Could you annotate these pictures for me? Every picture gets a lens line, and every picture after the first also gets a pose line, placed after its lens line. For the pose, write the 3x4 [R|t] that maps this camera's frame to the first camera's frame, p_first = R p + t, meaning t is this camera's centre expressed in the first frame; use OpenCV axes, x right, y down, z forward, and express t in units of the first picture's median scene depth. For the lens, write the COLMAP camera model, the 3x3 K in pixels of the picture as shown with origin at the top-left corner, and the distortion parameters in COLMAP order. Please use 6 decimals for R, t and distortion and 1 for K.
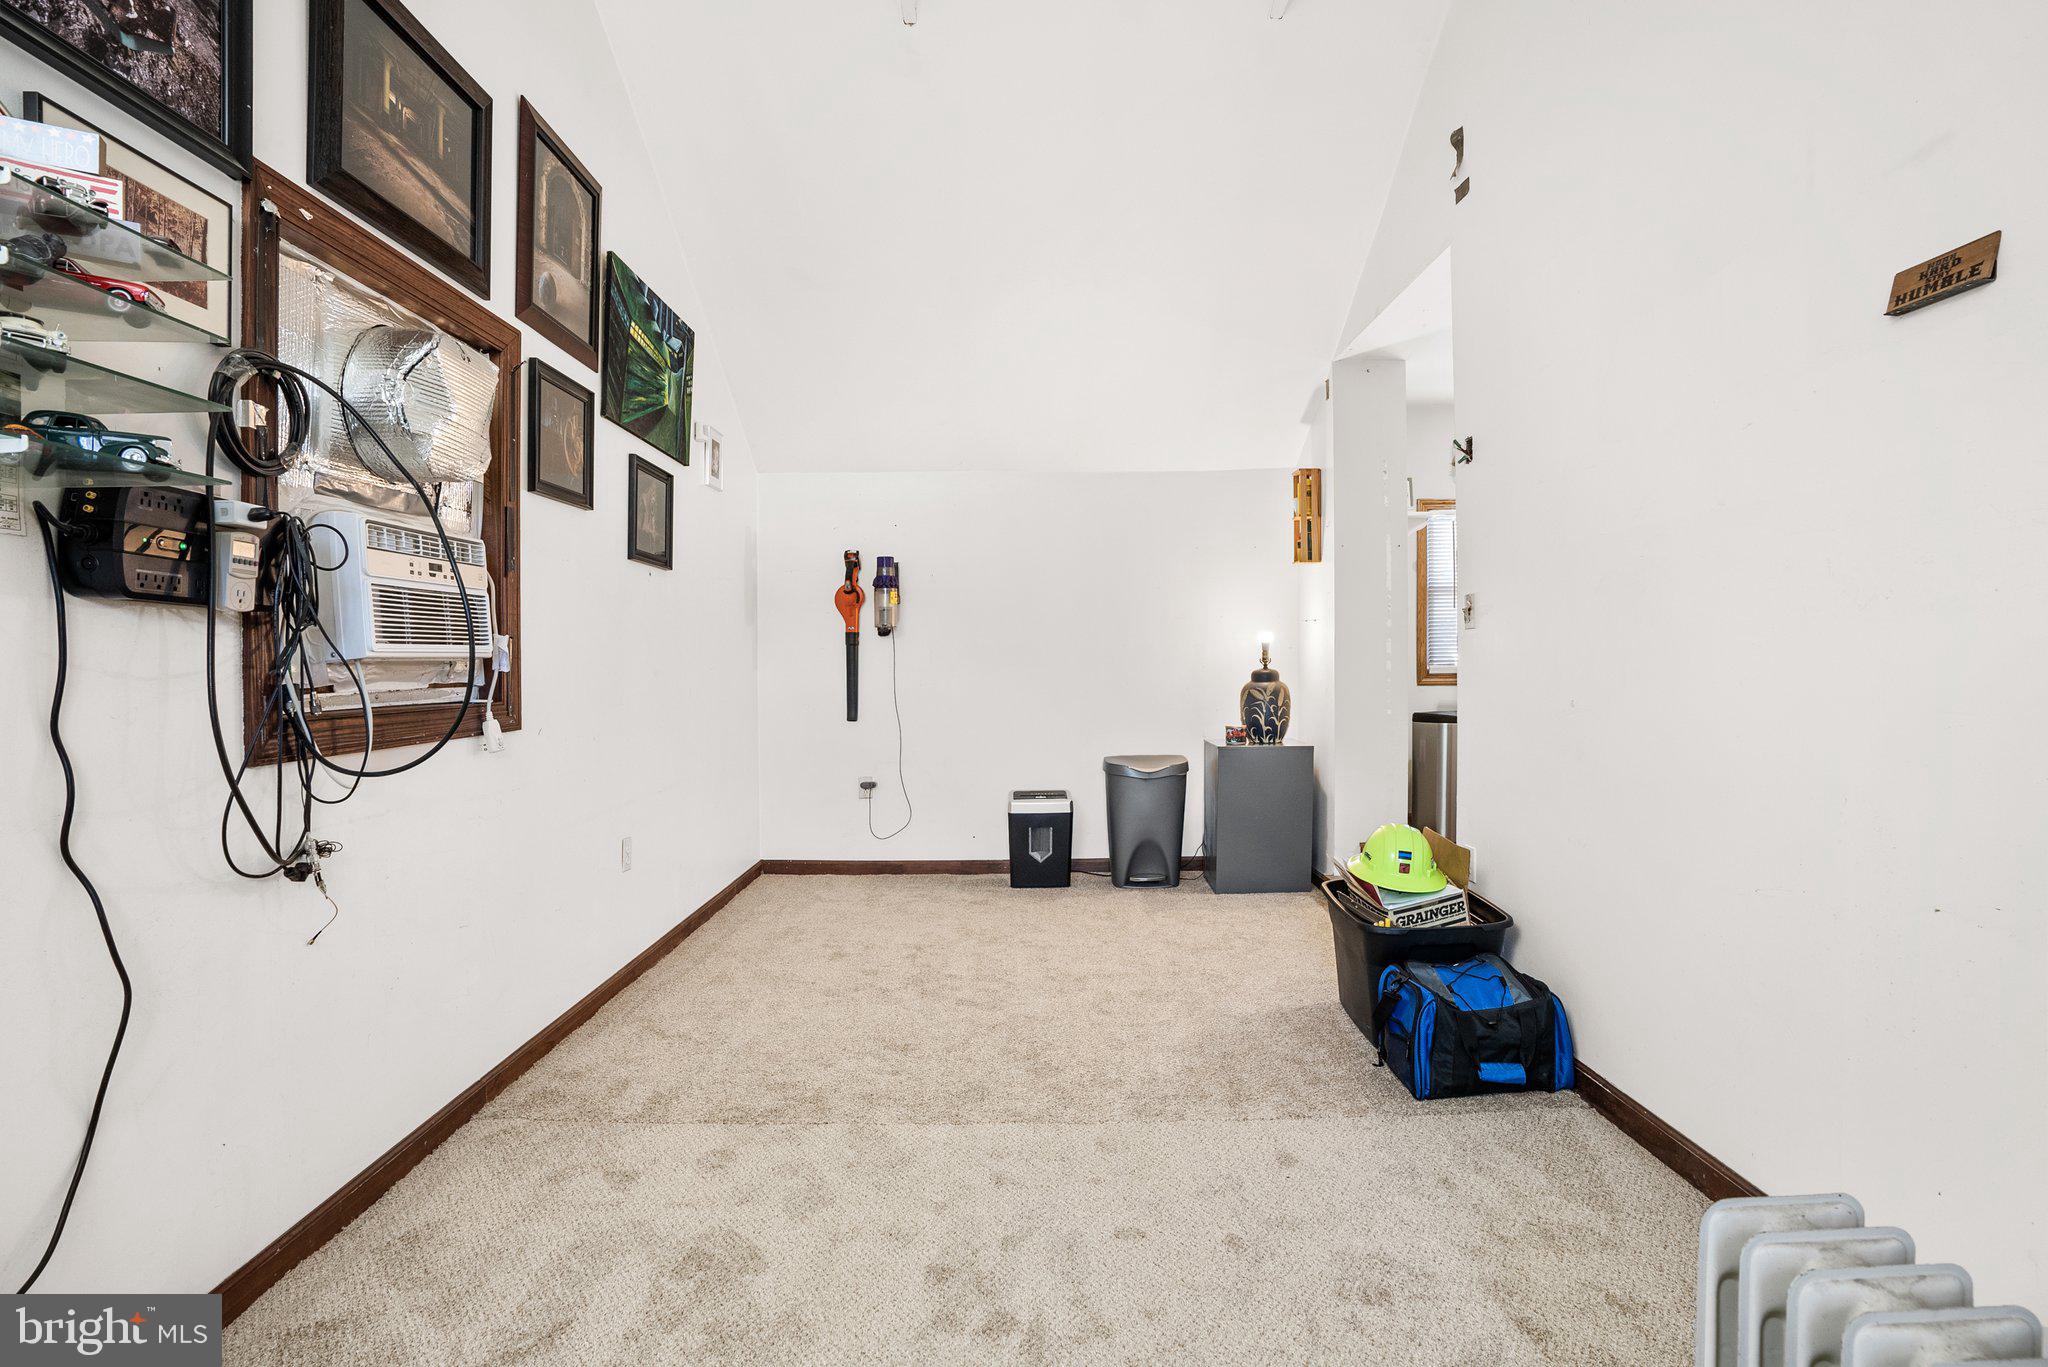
lens RADIAL K [[976.1, 0, 1032.9], [0, 976.1, 642.9], [0, 0, 1]] dist [-0.073284, 0.029647]
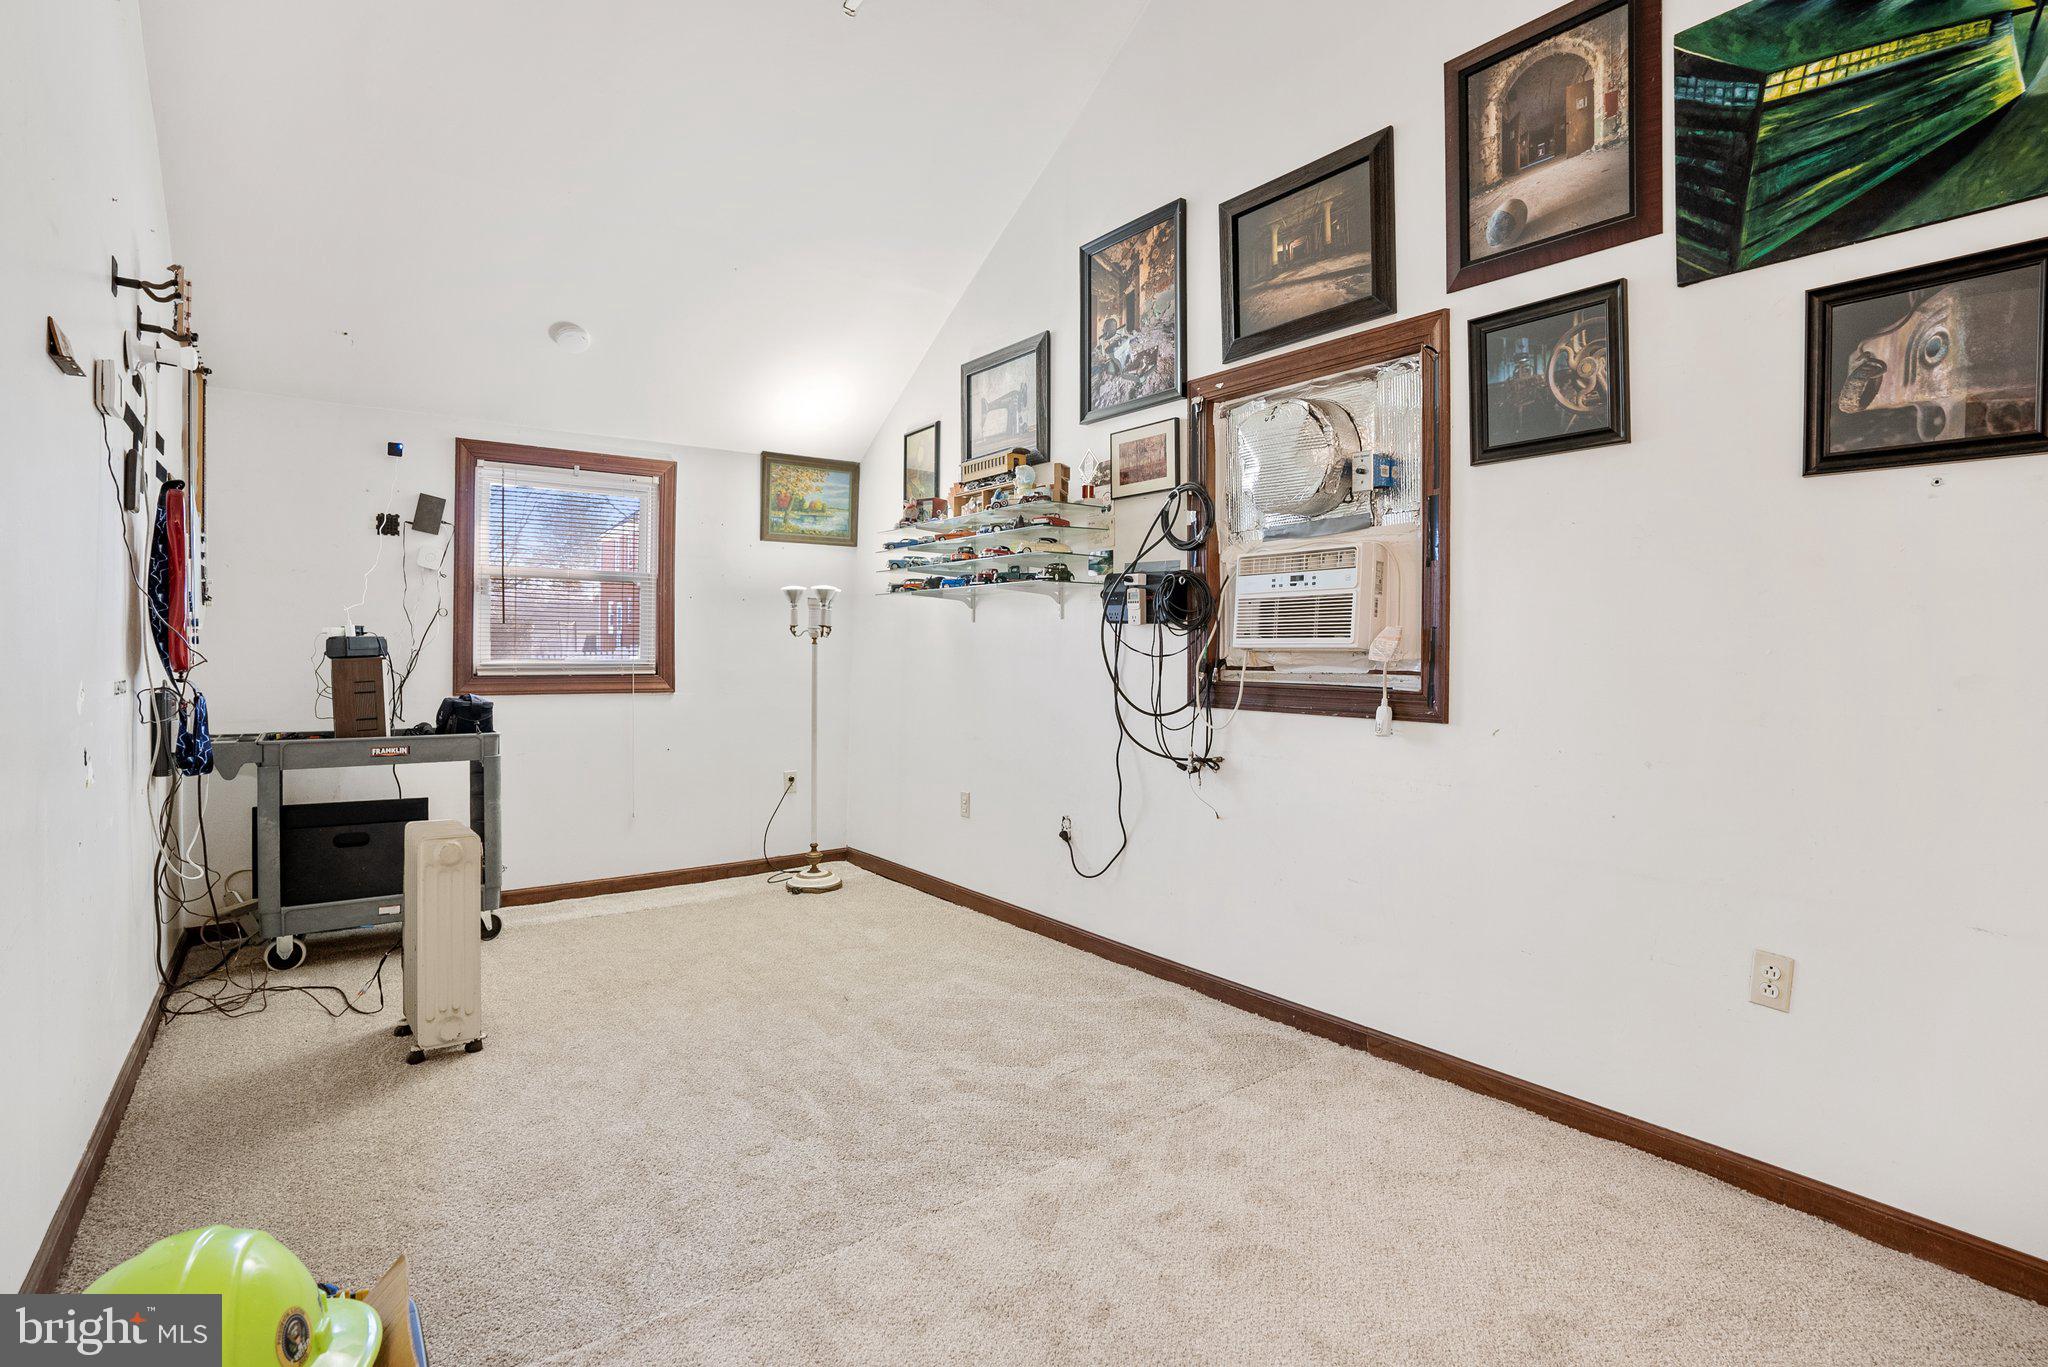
lens RADIAL K [[976.1, 0, 1032.9], [0, 976.1, 642.9], [0, 0, 1]] dist [-0.073284, 0.029647]
pose [[-0.803171, -0.007469, -0.595702, 0.461014], [0.006246, 0.999761, -0.020957, 0.035146], [0.595716, -0.020552, -0.802932, 1.906381]]
